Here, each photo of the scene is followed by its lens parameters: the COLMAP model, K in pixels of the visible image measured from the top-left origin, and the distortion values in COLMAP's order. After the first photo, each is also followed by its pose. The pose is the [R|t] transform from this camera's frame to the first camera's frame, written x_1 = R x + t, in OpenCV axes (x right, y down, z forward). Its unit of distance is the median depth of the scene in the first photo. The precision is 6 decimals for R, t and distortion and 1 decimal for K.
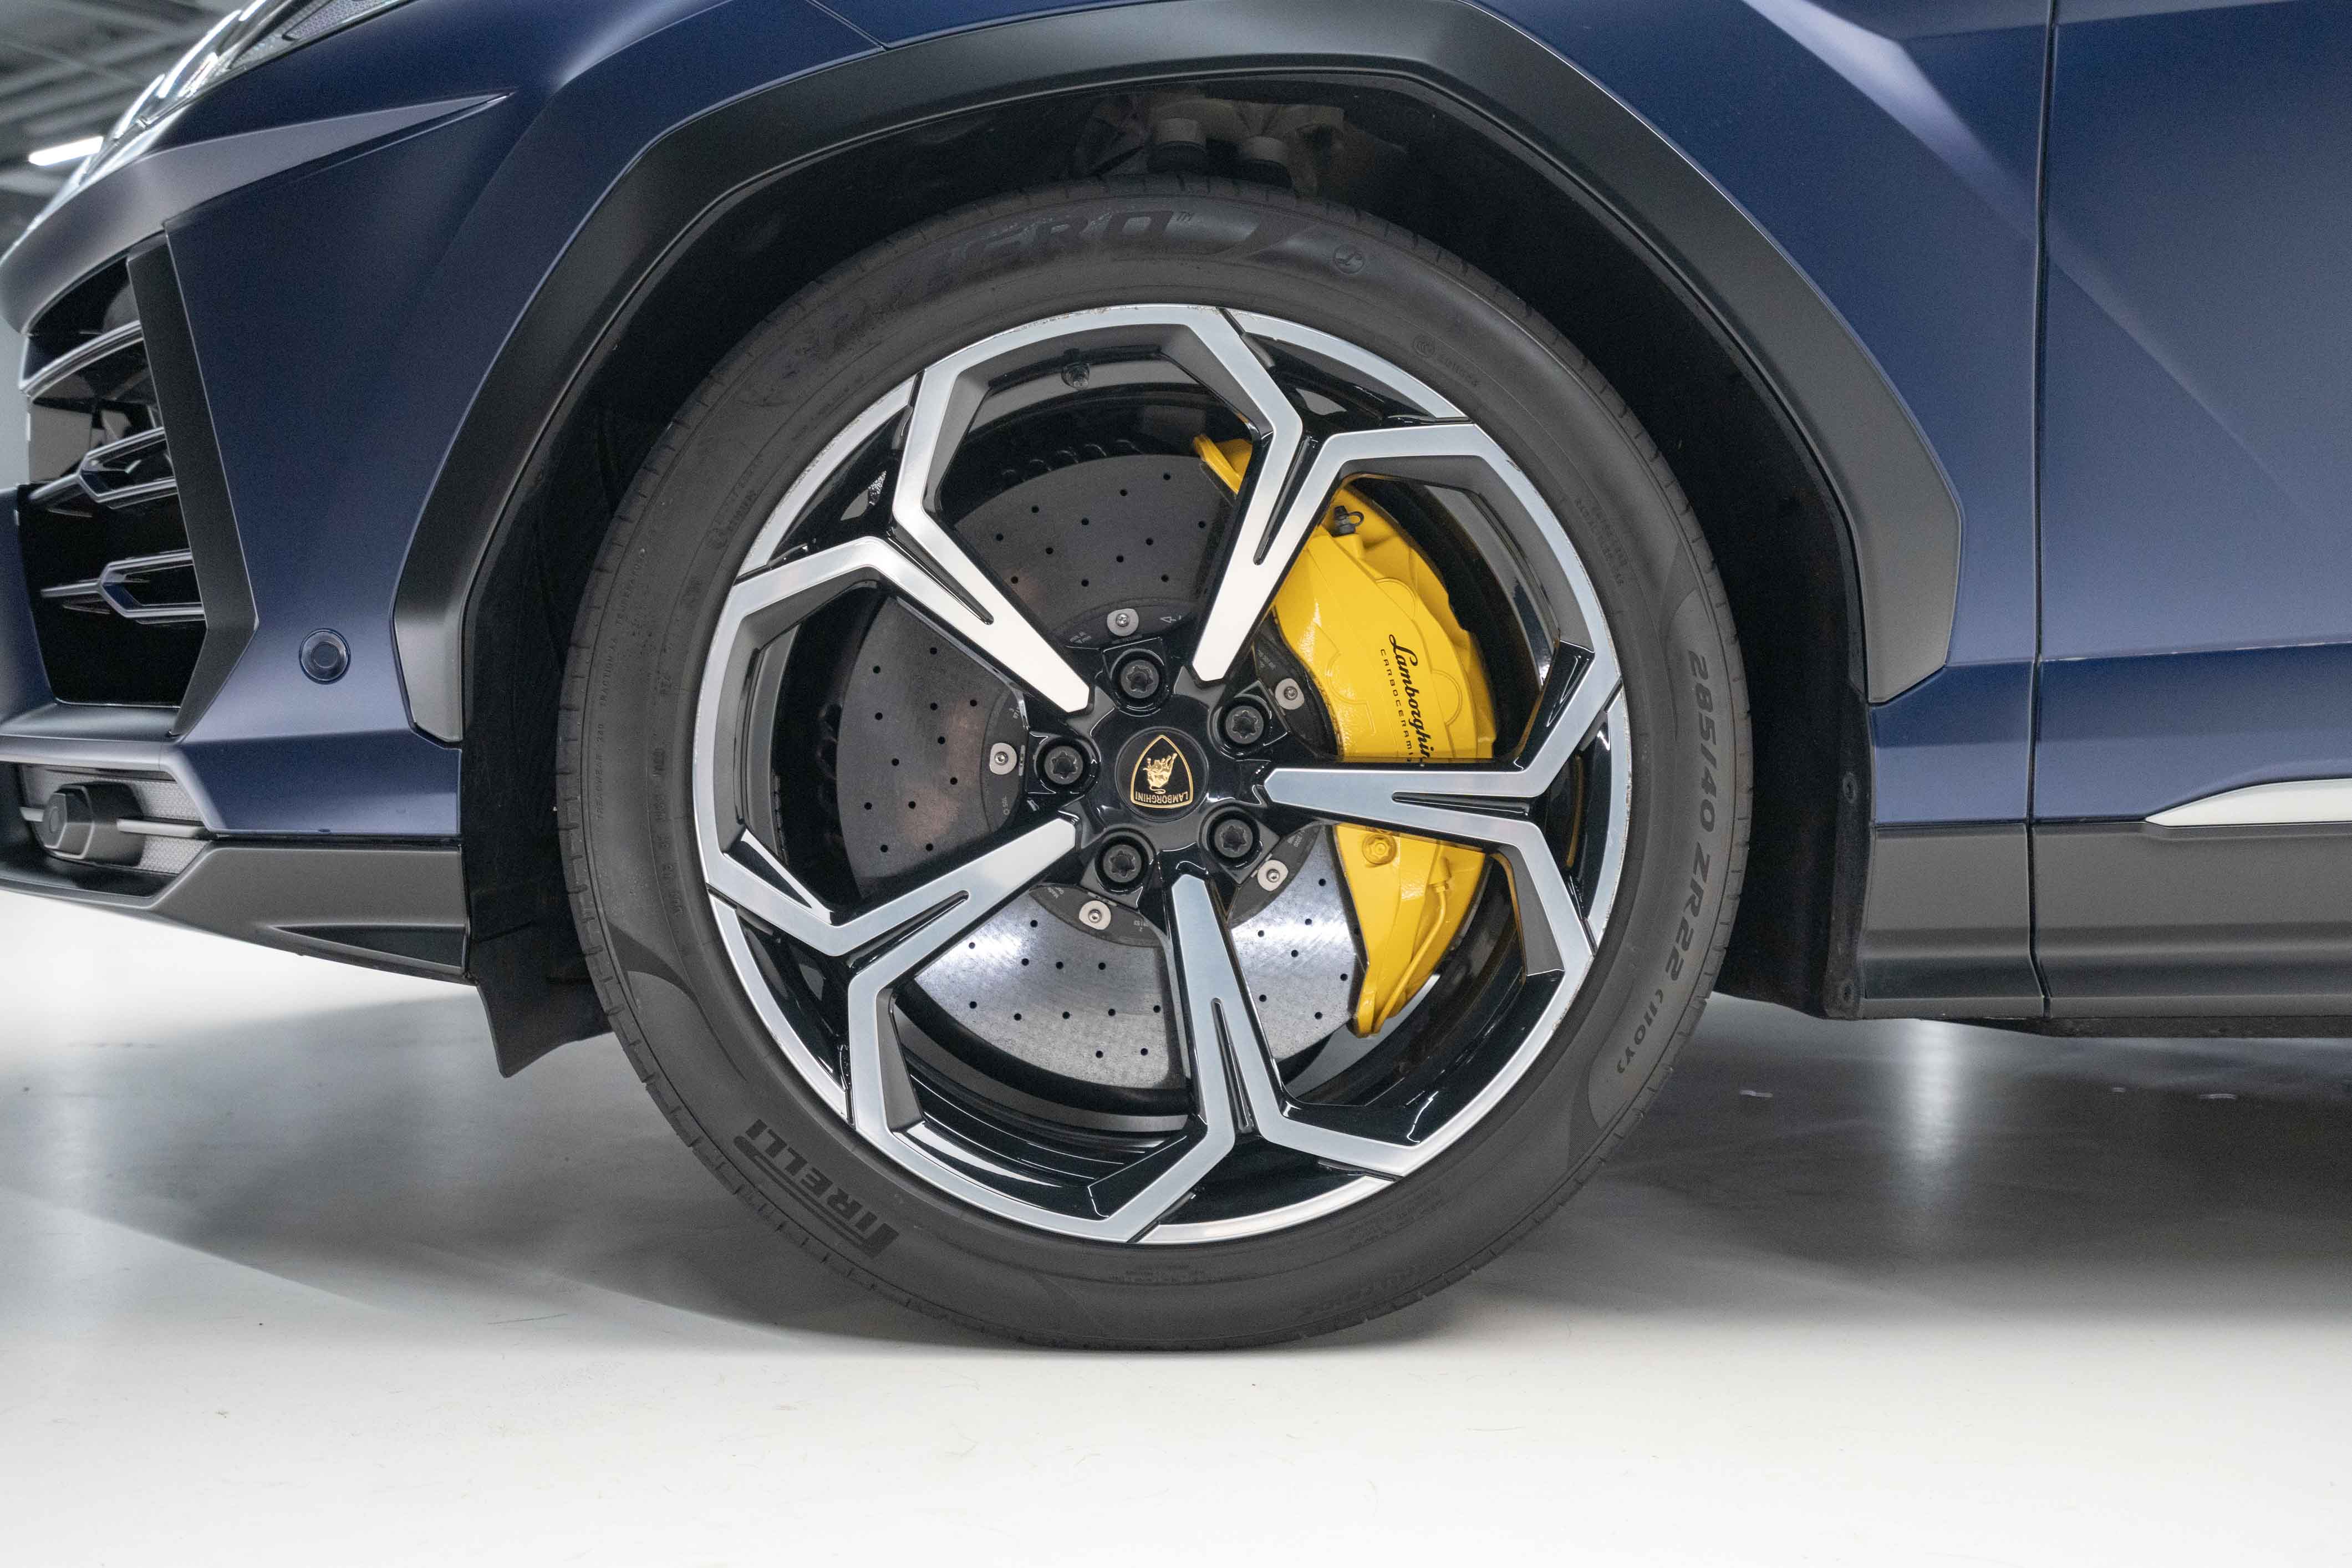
lens RADIAL K [[2283.2, 0, 1165.4], [0, 2283.2, 766.3], [0, 0, 1]] dist [0.040706, 0.000000]
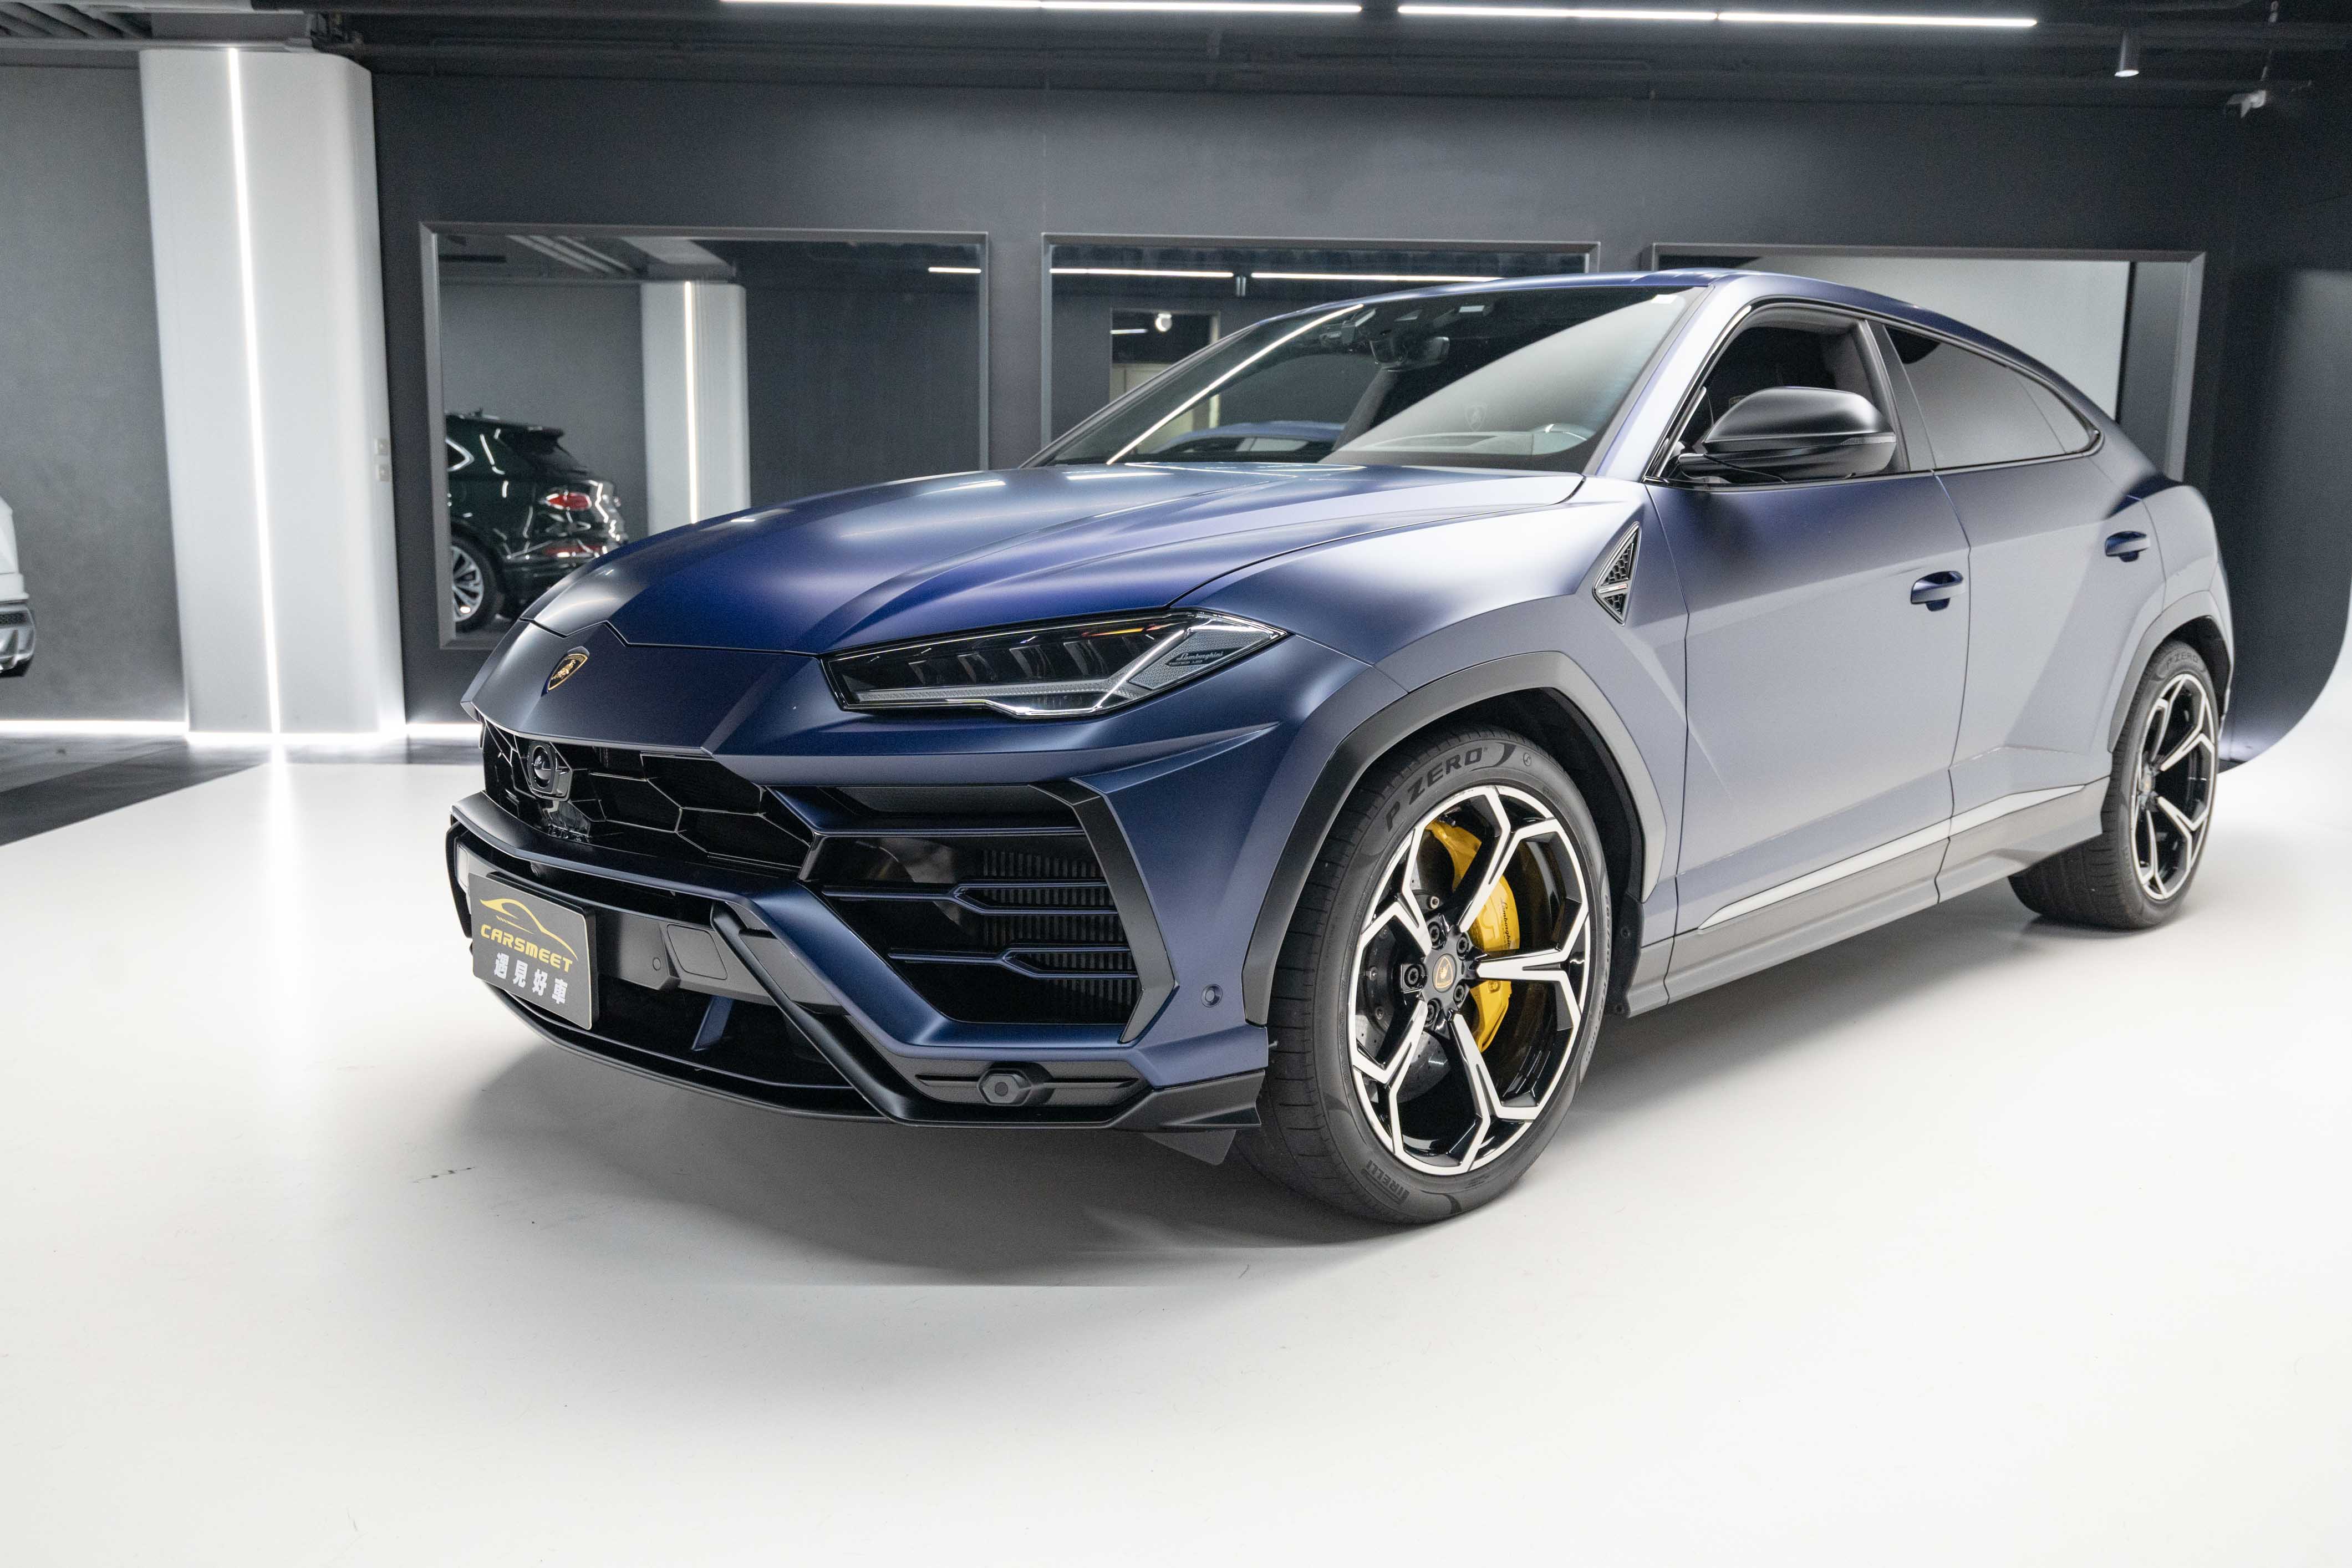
lens RADIAL K [[1817.9, 0, 1169.7], [0, 1817.9, 780.2], [0, 0, 1]] dist [0.008350, 0.001721]
pose [[0.768275, -0.106965, 0.631120, -1.415275], [0.023013, 0.989918, 0.139762, -0.473579], [-0.639706, -0.092852, 0.762991, -0.226347]]
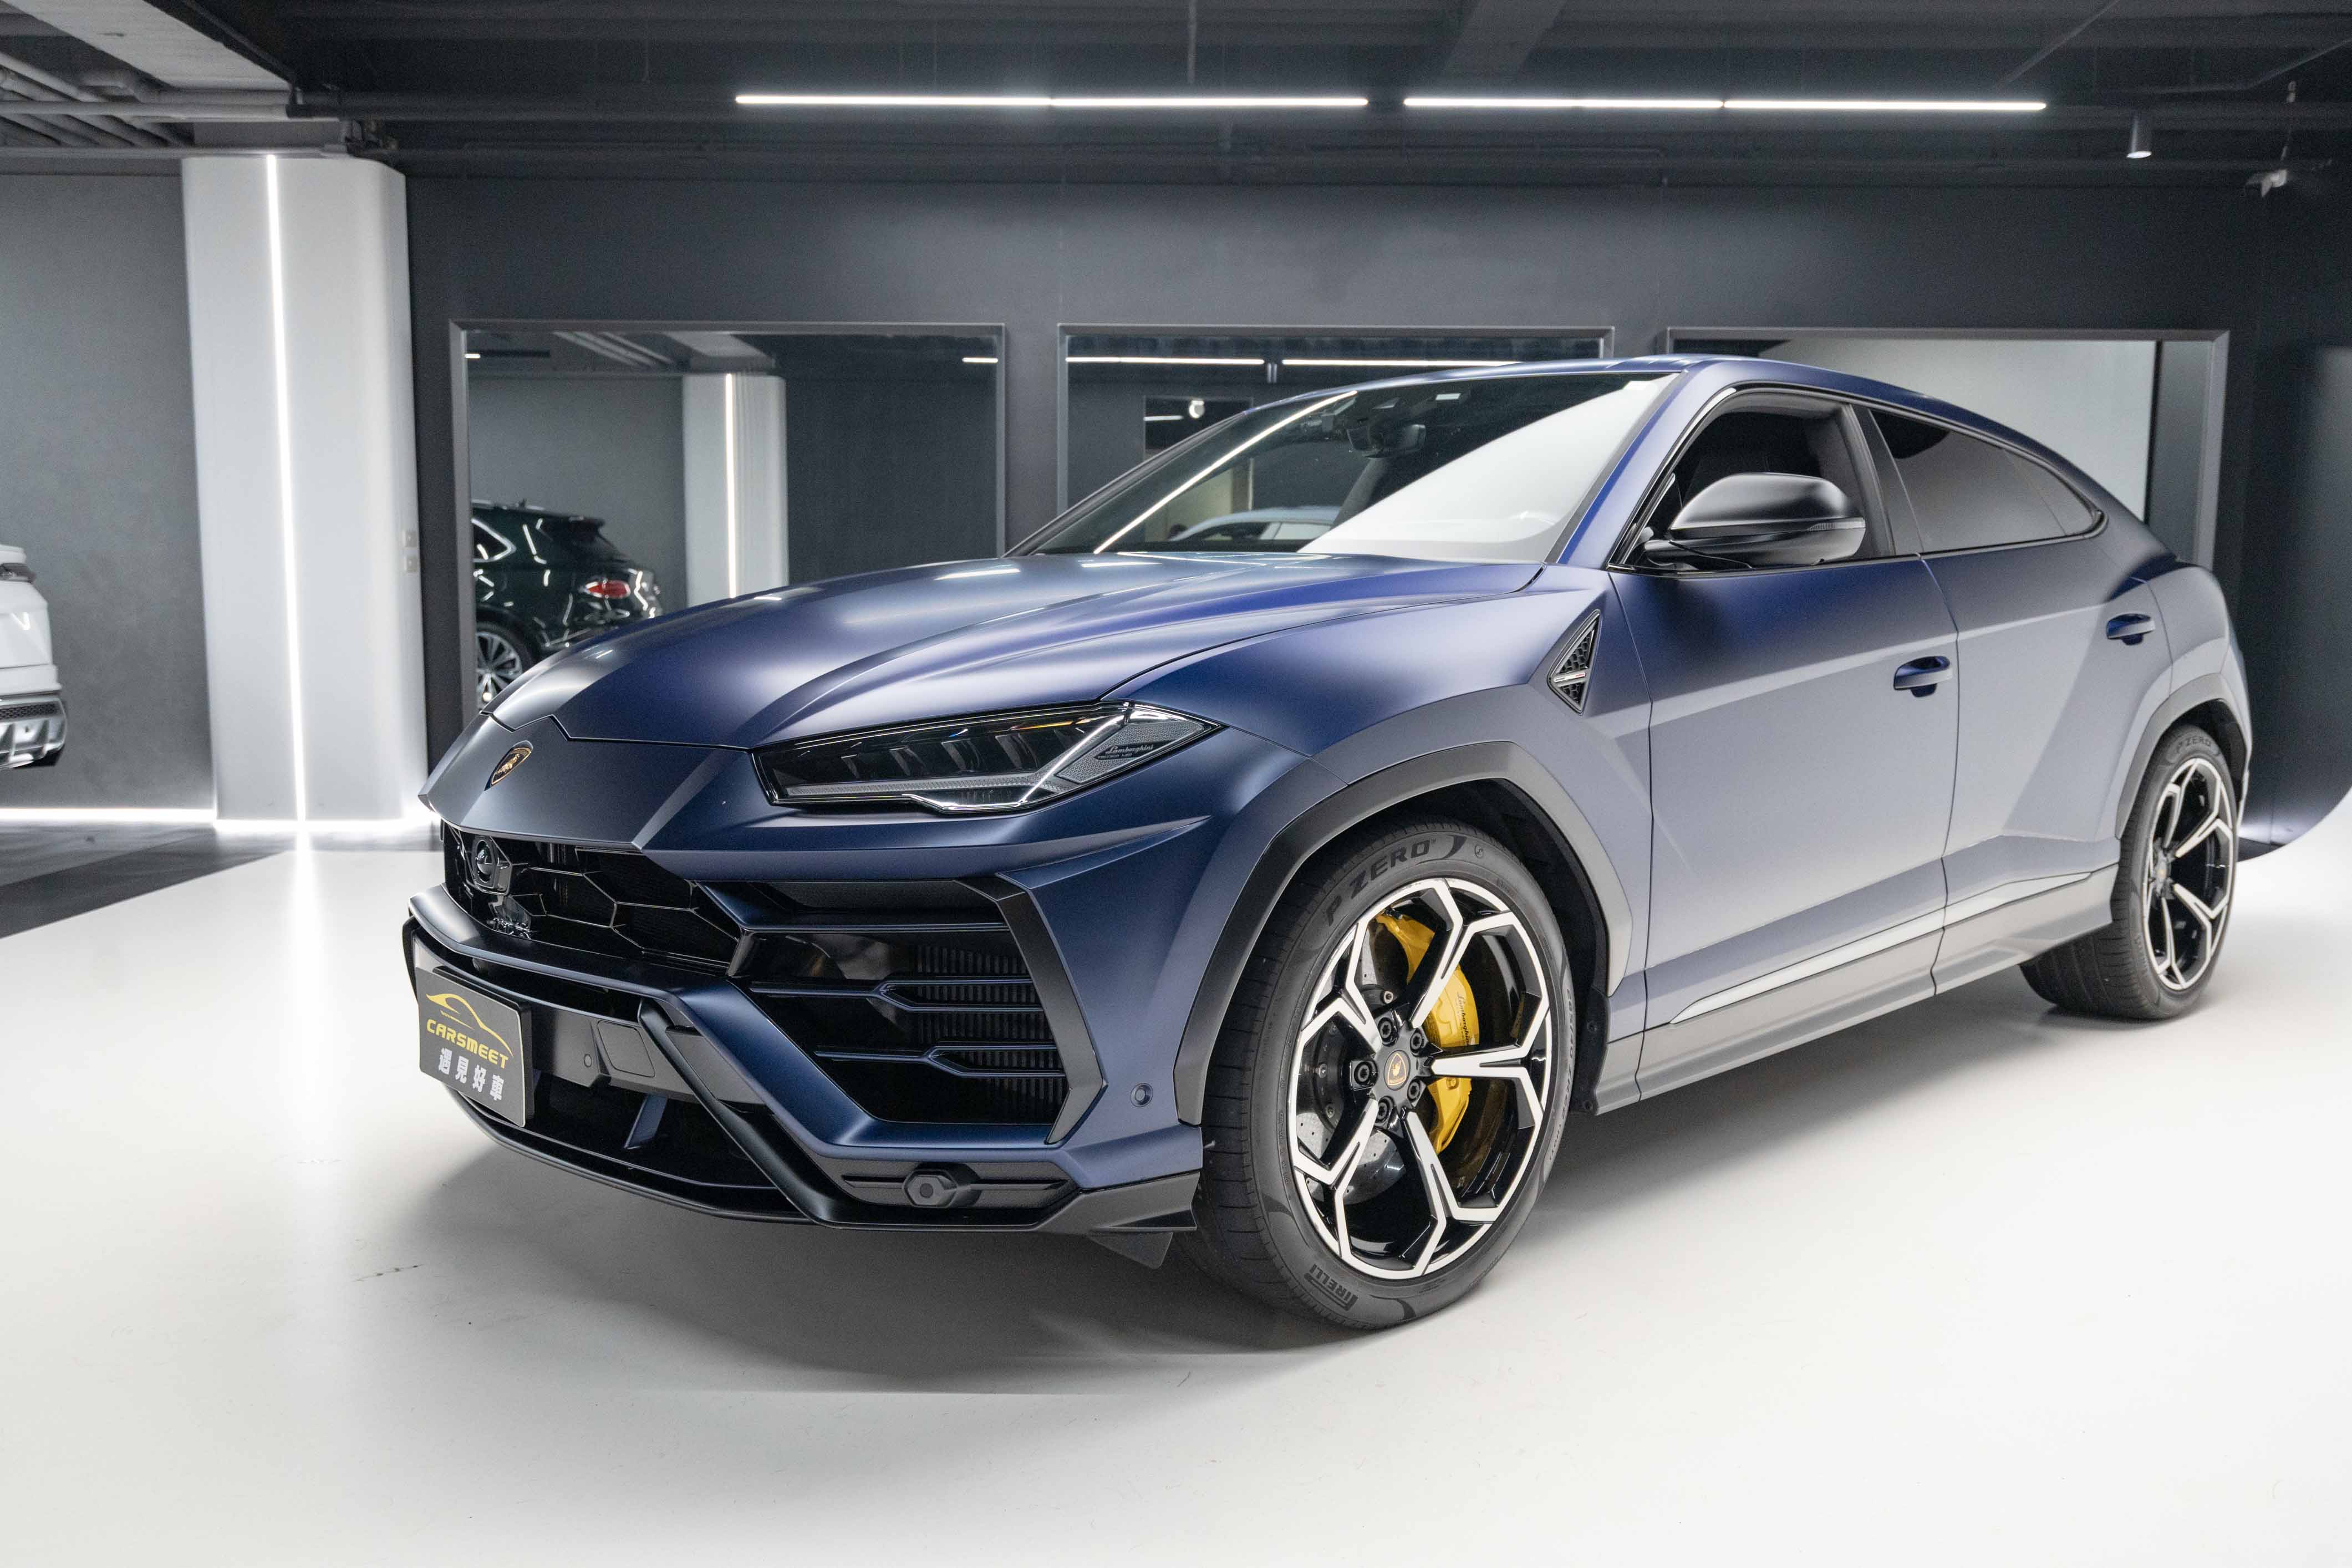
lens RADIAL K [[1817.9, 0, 1168.2], [0, 1817.9, 780.4], [0, 0, 1]] dist [0.008350, 0.001721]
pose [[0.786595, -0.080888, 0.612148, -1.314419], [0.028720, 0.995102, 0.094586, -0.479452], [-0.616801, -0.056820, 0.785066, -0.278290]]
